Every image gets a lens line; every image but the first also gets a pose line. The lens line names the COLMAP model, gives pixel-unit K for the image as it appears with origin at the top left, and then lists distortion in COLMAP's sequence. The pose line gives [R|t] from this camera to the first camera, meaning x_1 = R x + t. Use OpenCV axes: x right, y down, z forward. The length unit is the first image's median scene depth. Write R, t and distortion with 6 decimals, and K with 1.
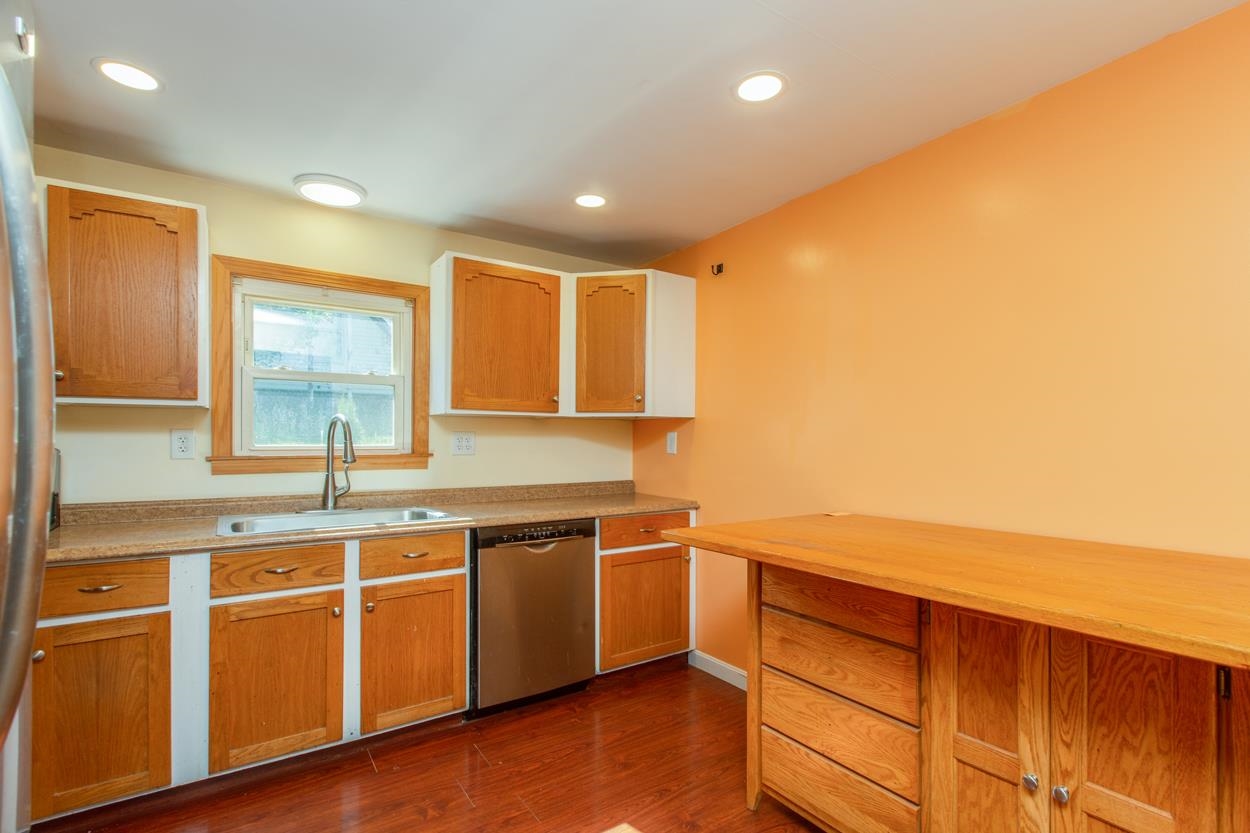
lens RADIAL K [[587.6, 0, 604.2], [0, 587.6, 442.8], [0, 0, 1]] dist [0.004737, 0.000613]
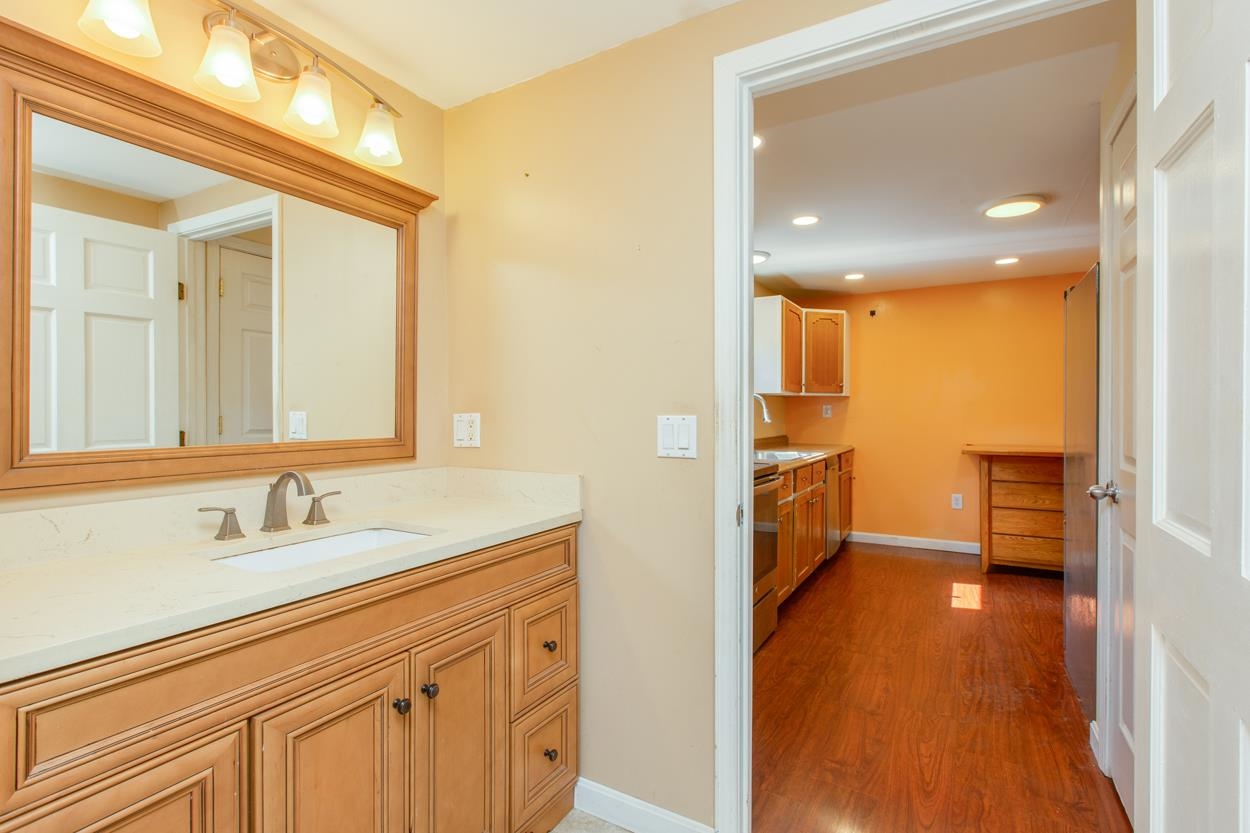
lens RADIAL K [[587.6, 0, 613.8], [0, 587.6, 409.9], [0, 0, 1]] dist [0.004737, 0.000613]
pose [[0.896757, -0.005758, 0.442485, -2.124758], [0.009177, 0.999942, -0.005586, 0.001200], [-0.442428, 0.009070, 0.896758, -0.408203]]
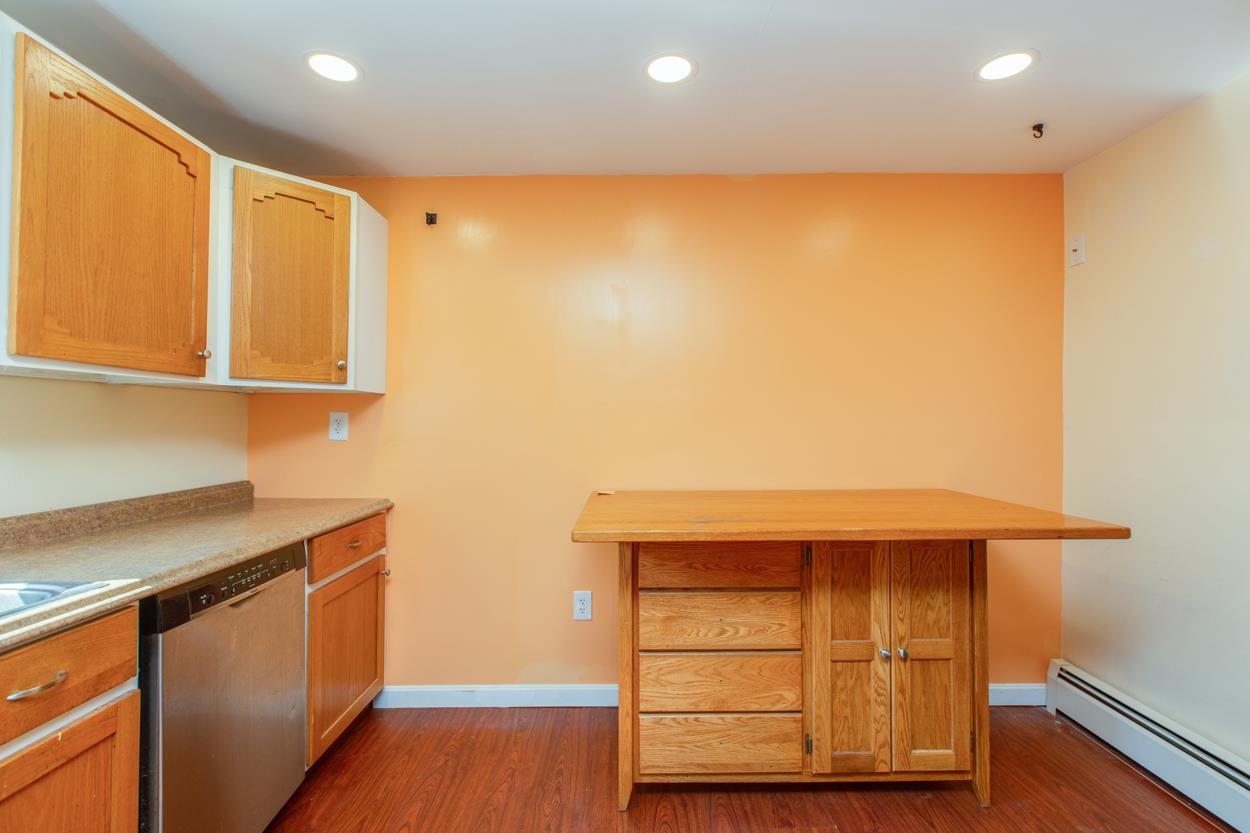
lens RADIAL K [[587.6, 0, 627.8], [0, 587.6, 414.7], [0, 0, 1]] dist [0.004737, 0.000613]
pose [[0.535347, 0.008560, 0.844589, -0.593576], [0.004256, 0.999909, -0.012832, -0.004660], [-0.844622, 0.010464, 0.535262, 0.511242]]
